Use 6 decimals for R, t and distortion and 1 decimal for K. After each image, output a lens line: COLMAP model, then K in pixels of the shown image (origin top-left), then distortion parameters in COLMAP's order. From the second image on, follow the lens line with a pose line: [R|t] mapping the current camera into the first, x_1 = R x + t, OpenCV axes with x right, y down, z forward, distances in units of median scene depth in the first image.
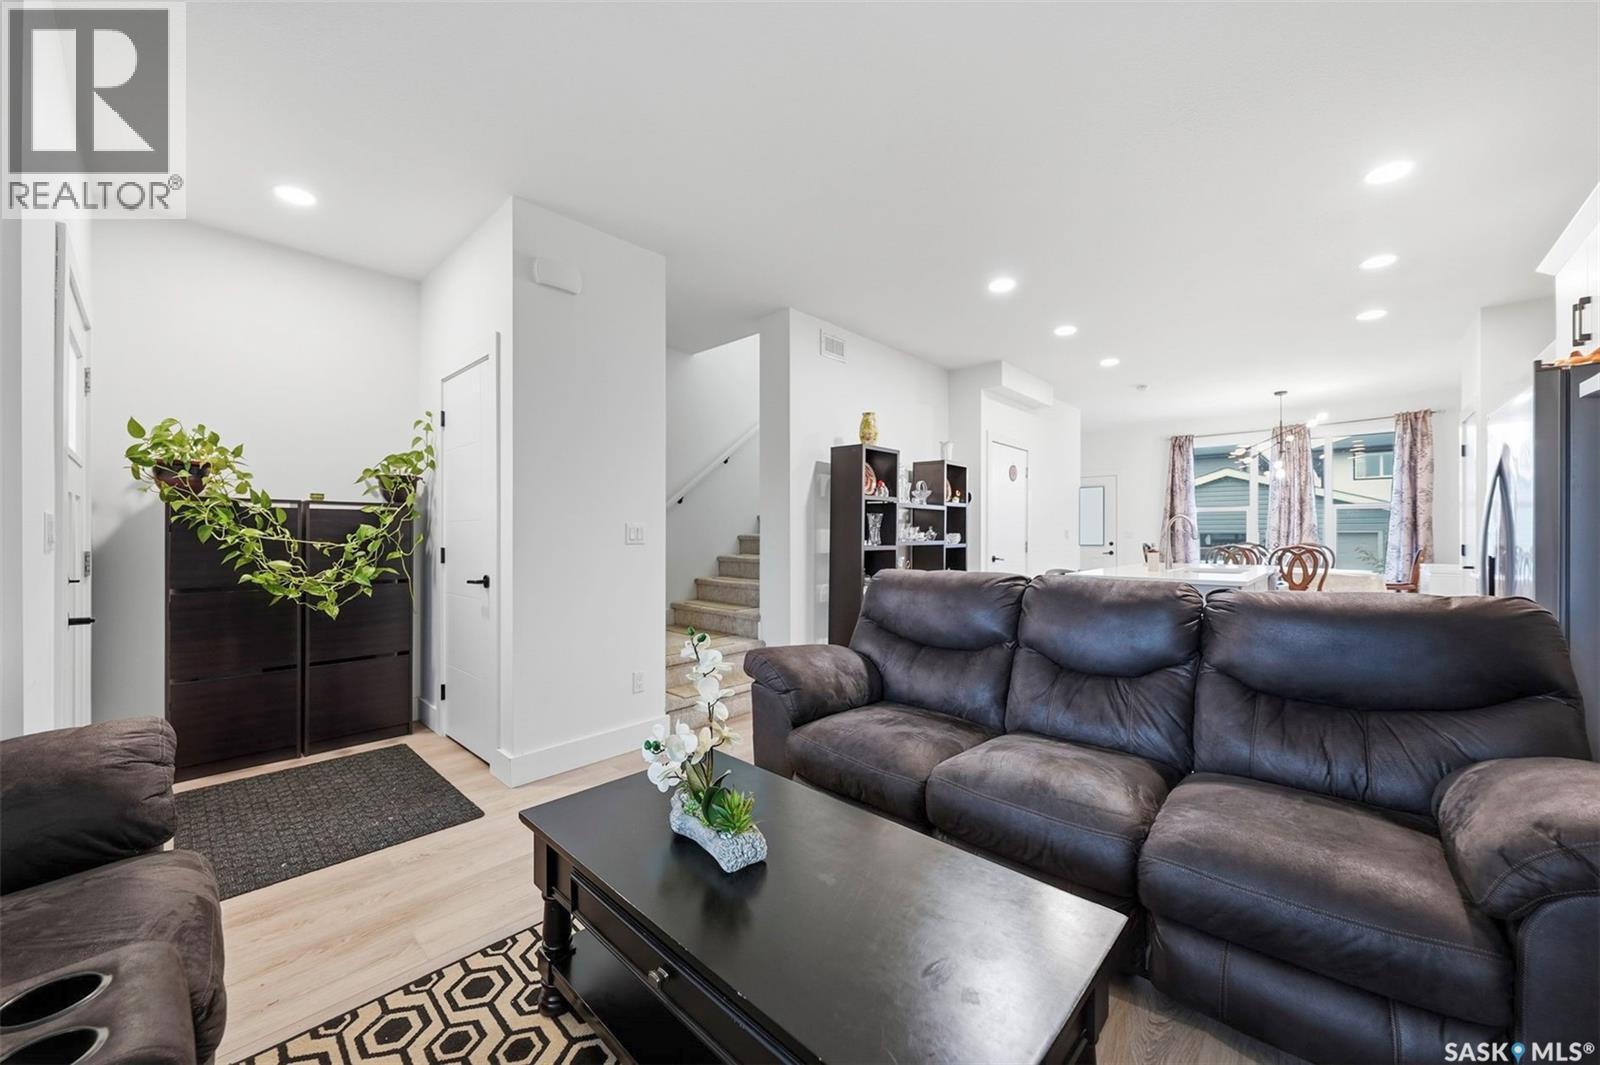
lens RADIAL K [[592.6, 0, 795.6], [0, 592.6, 530.5], [0, 0, 1]] dist [-0.002907, -0.000261]
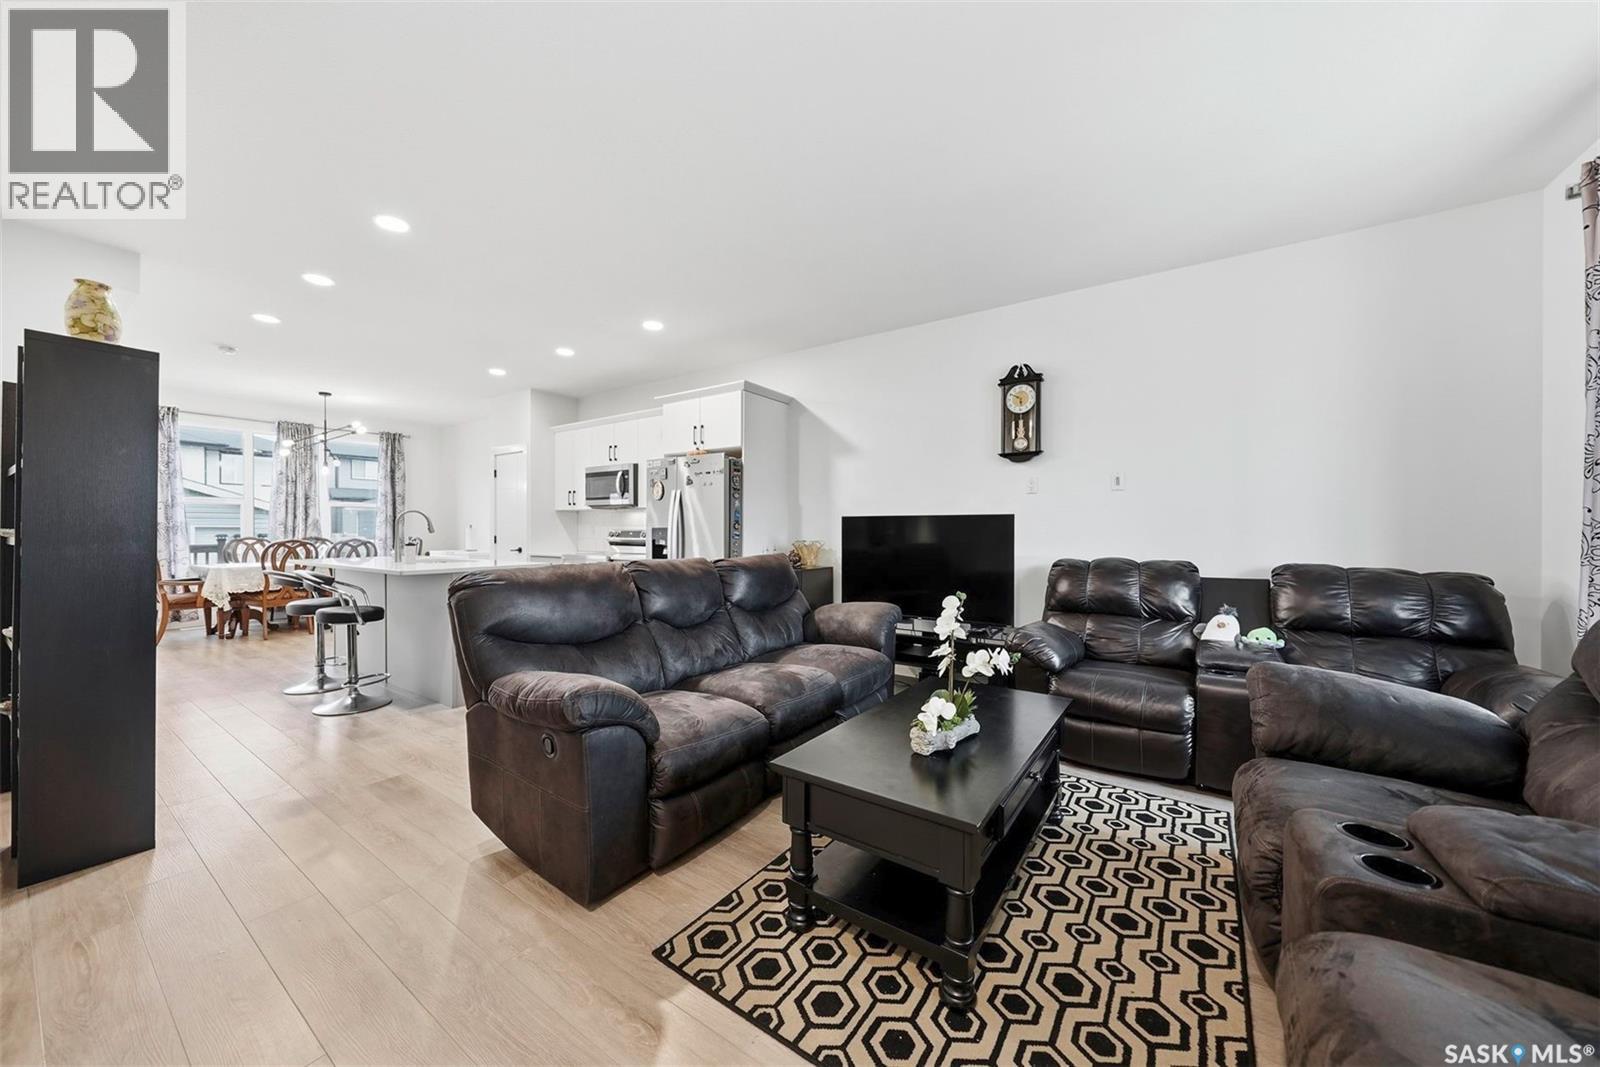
lens RADIAL K [[570.6, 0, 789.9], [0, 570.6, 536.2], [0, 0, 1]] dist [0.002704, -0.000220]
pose [[-0.134180, -0.009405, 0.990912, -0.292865], [-0.006835, 0.999940, 0.008565, 0.005373], [-0.990933, -0.005624, -0.134236, 0.317005]]
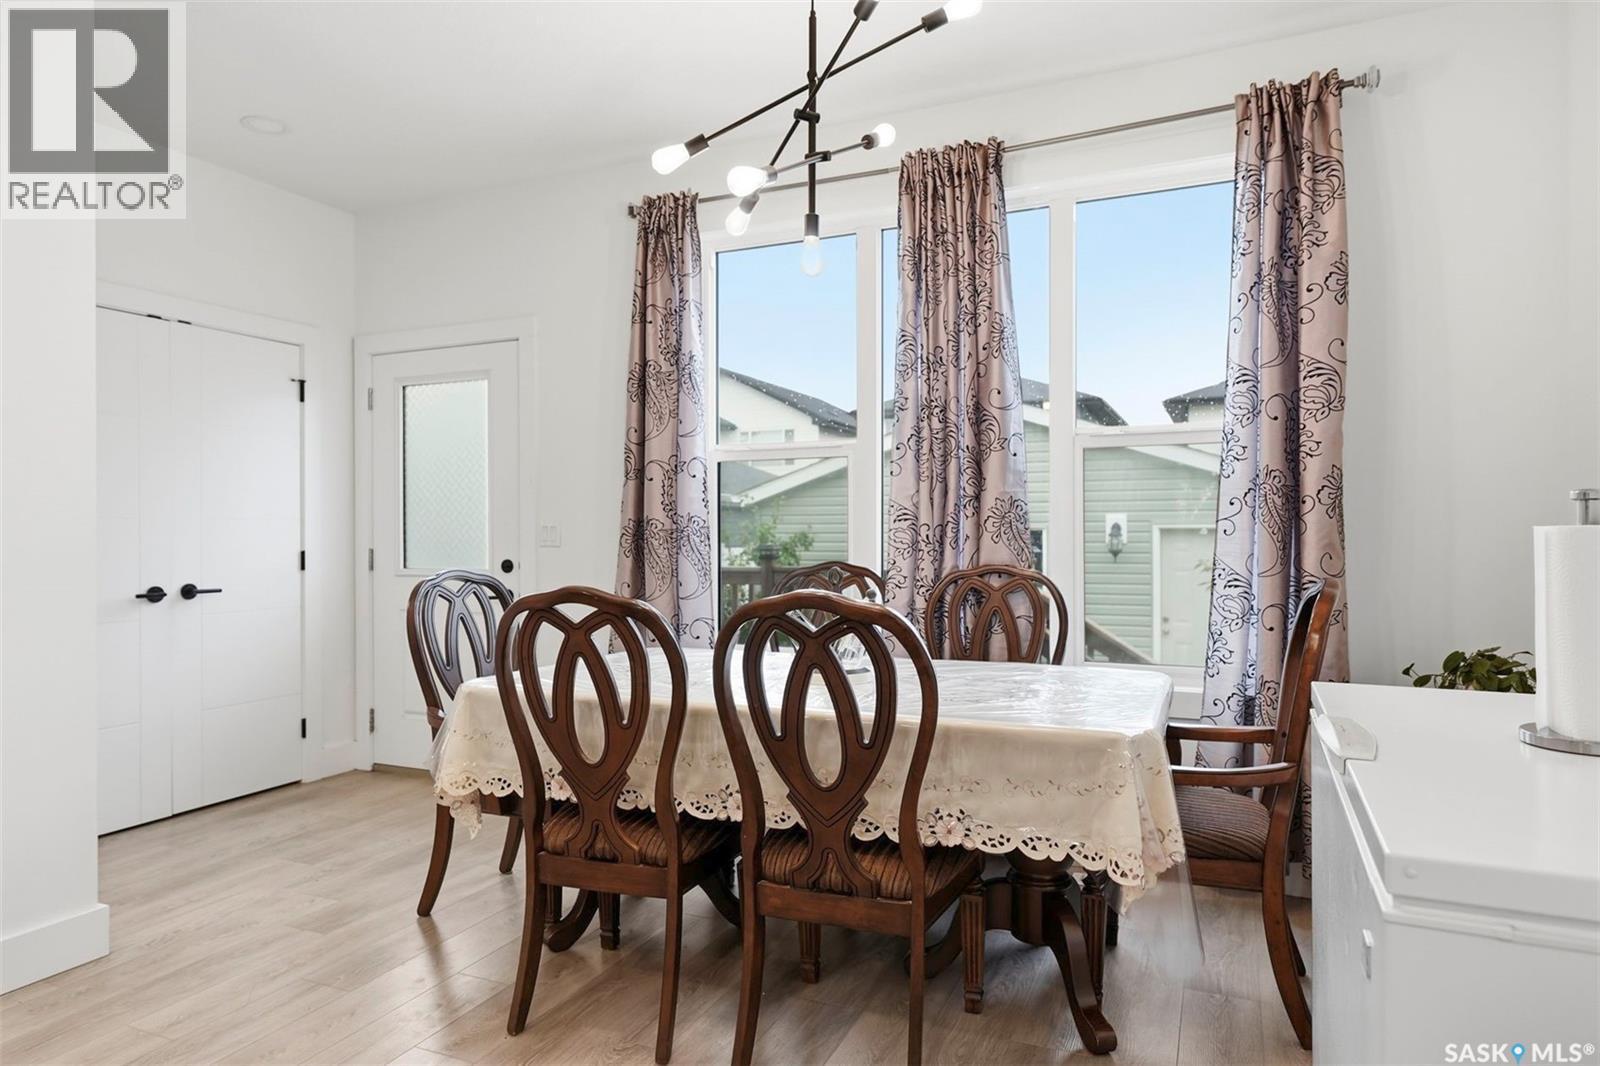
lens RADIAL K [[956.3, 0, 803.3], [0, 956.3, 534.3], [0, 0, 1]] dist [0.008713, 0.001179]
pose [[0.943696, 0.005903, 0.330761, 0.694065], [-0.003319, 0.999959, -0.008378, 0.012243], [-0.330797, 0.006808, 0.943677, 0.661826]]
